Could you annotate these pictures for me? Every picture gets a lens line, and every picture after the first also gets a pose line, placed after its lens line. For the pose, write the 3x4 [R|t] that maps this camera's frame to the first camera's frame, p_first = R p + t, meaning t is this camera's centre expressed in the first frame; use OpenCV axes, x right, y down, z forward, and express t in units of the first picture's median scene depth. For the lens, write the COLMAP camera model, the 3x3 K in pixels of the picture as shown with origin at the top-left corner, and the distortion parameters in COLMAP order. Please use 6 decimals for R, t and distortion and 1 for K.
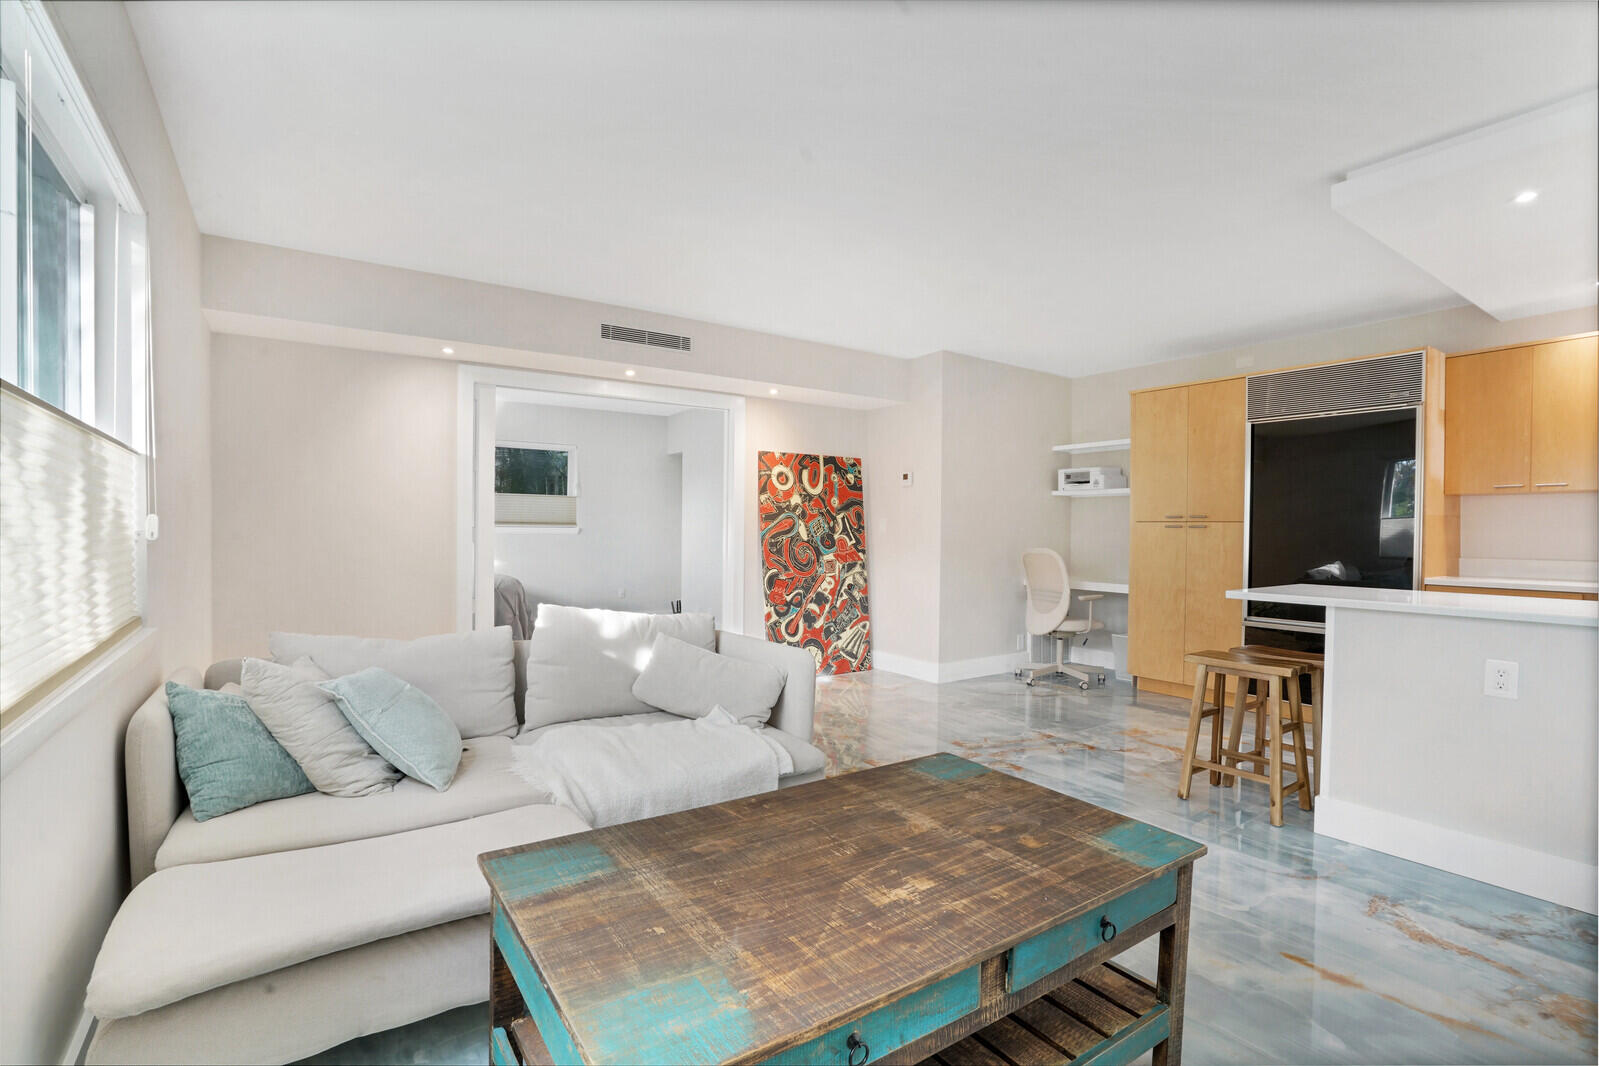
lens RADIAL K [[752.1, 0, 799.5], [0, 752.1, 533.0], [0, 0, 1]] dist [0.000598, 0.000255]
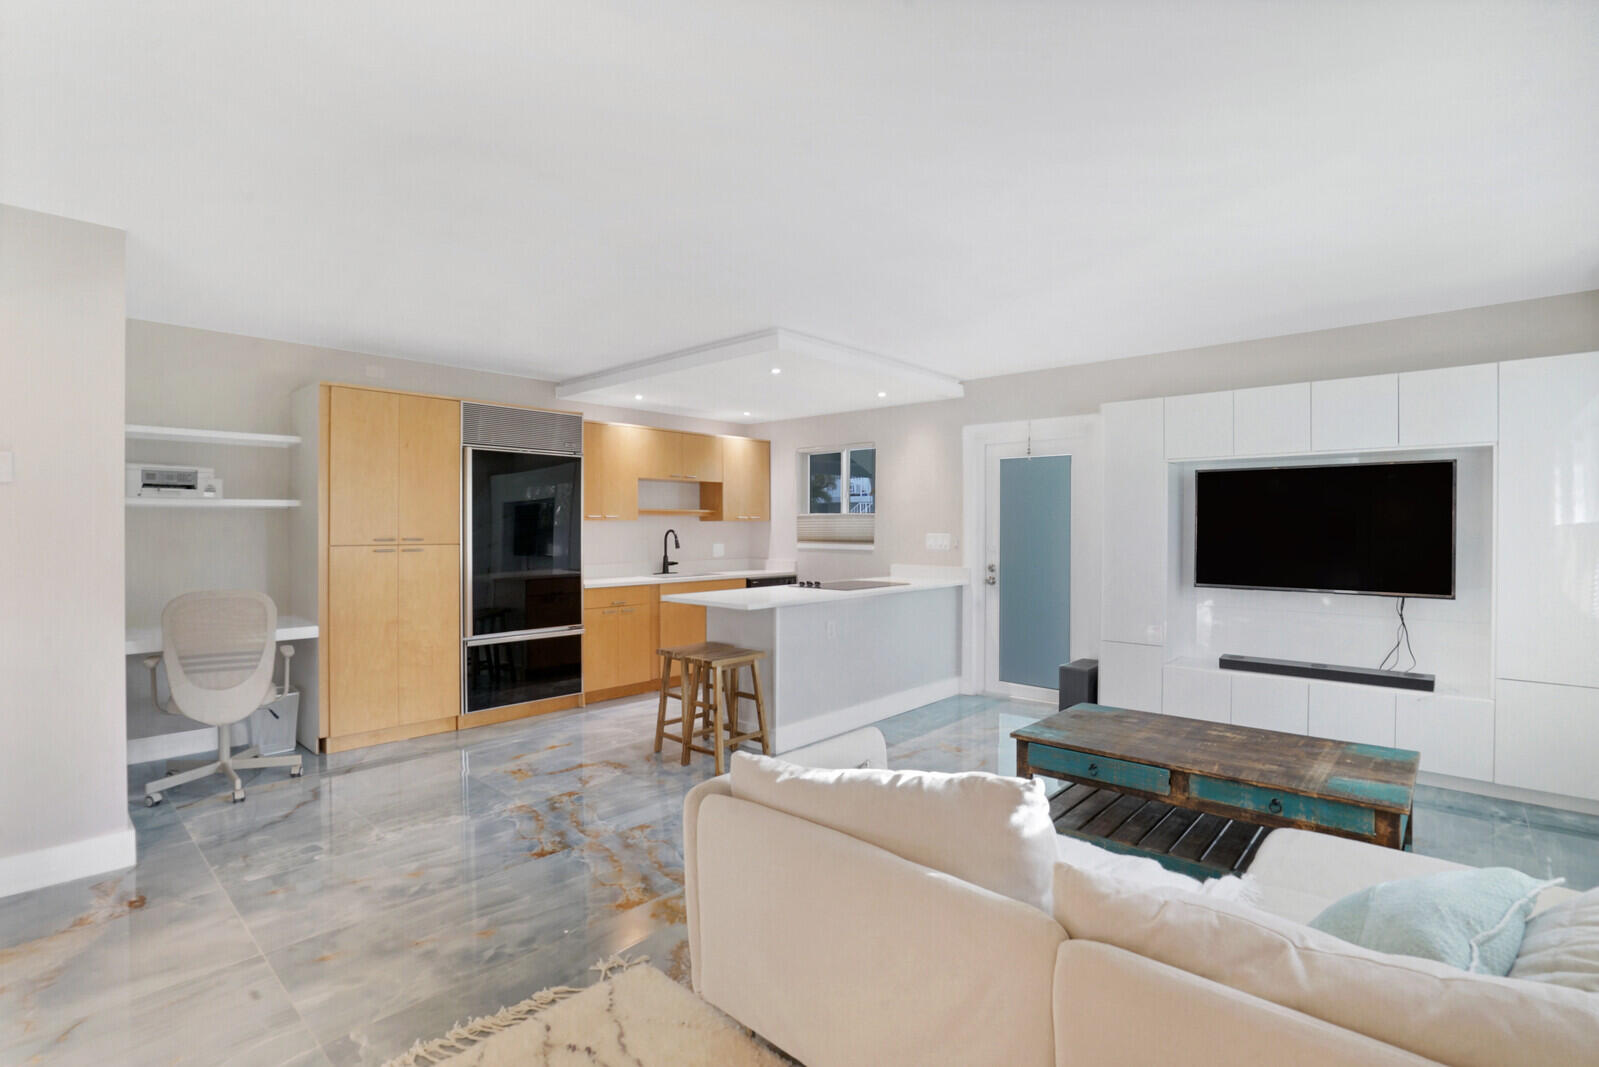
lens RADIAL K [[748.3, 0, 806.4], [0, 748.3, 529.5], [0, 0, 1]] dist [-0.046364, 0.000659]
pose [[-0.231829, -0.008743, 0.972717, -0.540020], [0.002427, 0.999951, 0.009567, -0.048435], [-0.972753, 0.004579, -0.231797, 0.873981]]
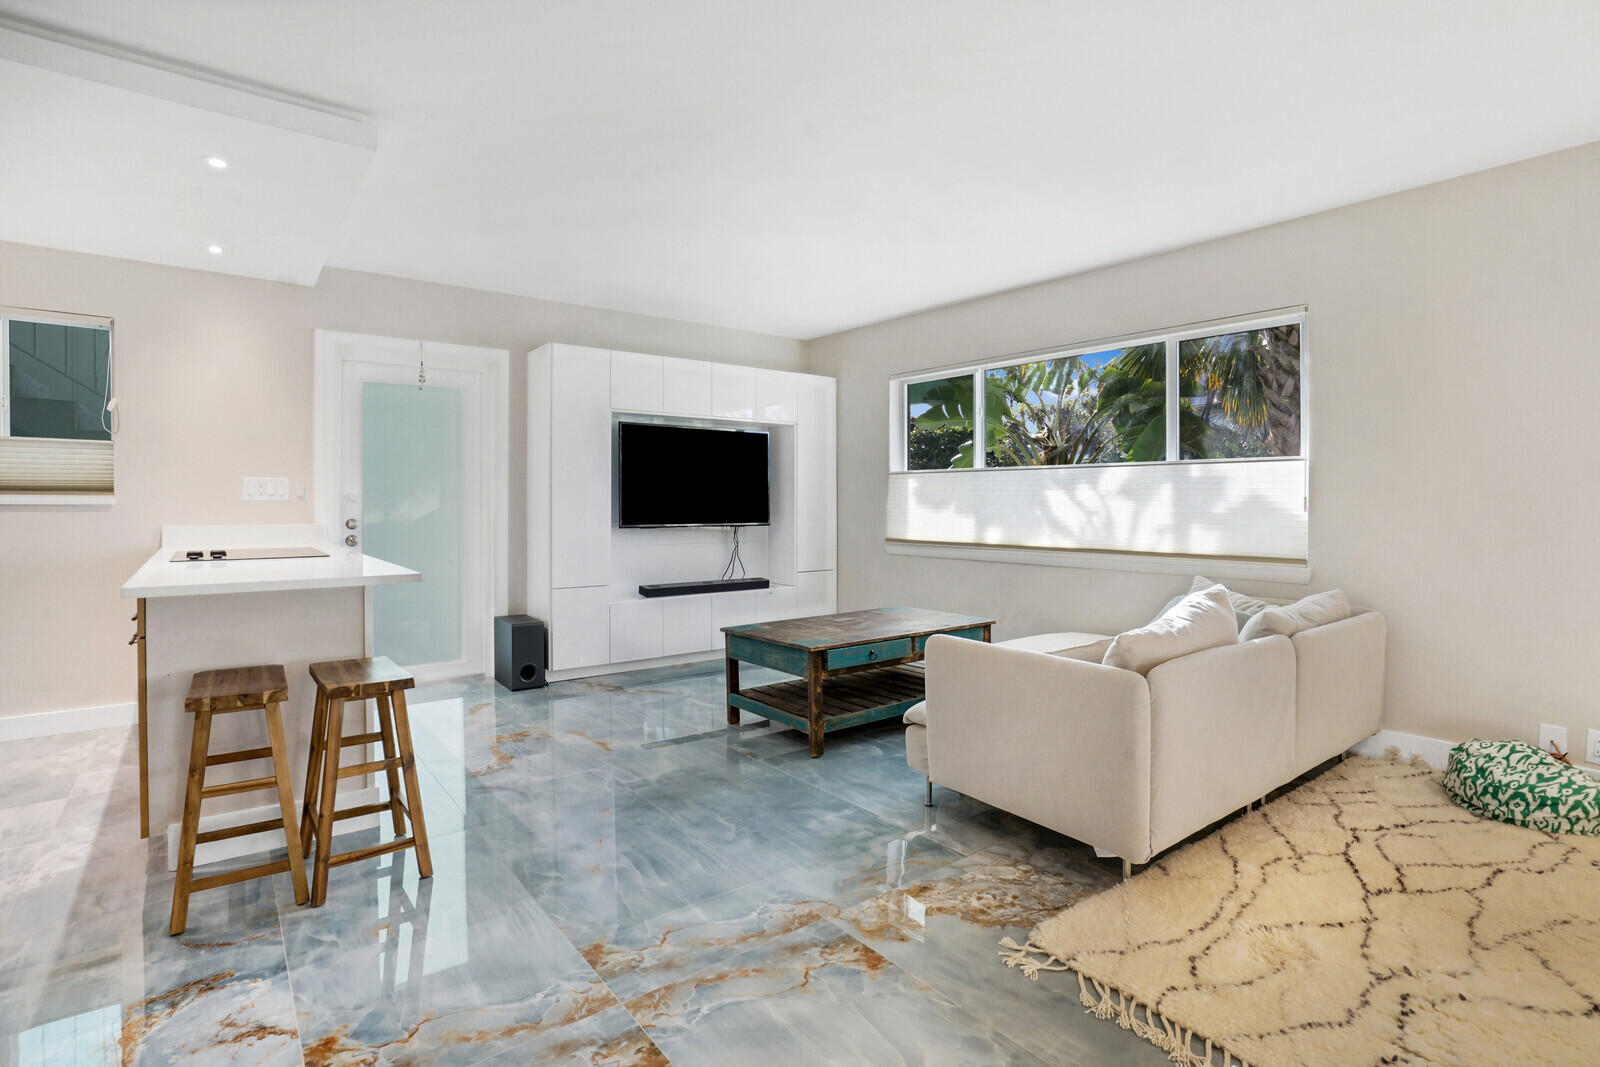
lens RADIAL K [[748.8, 0, 806.9], [0, 748.8, 529.5], [0, 0, 1]] dist [-0.046364, 0.000659]
pose [[-0.998645, -0.005194, -0.051780, 0.146474], [-0.007324, 0.999131, 0.041026, -0.001952], [0.051522, 0.041350, -0.997815, 1.295379]]
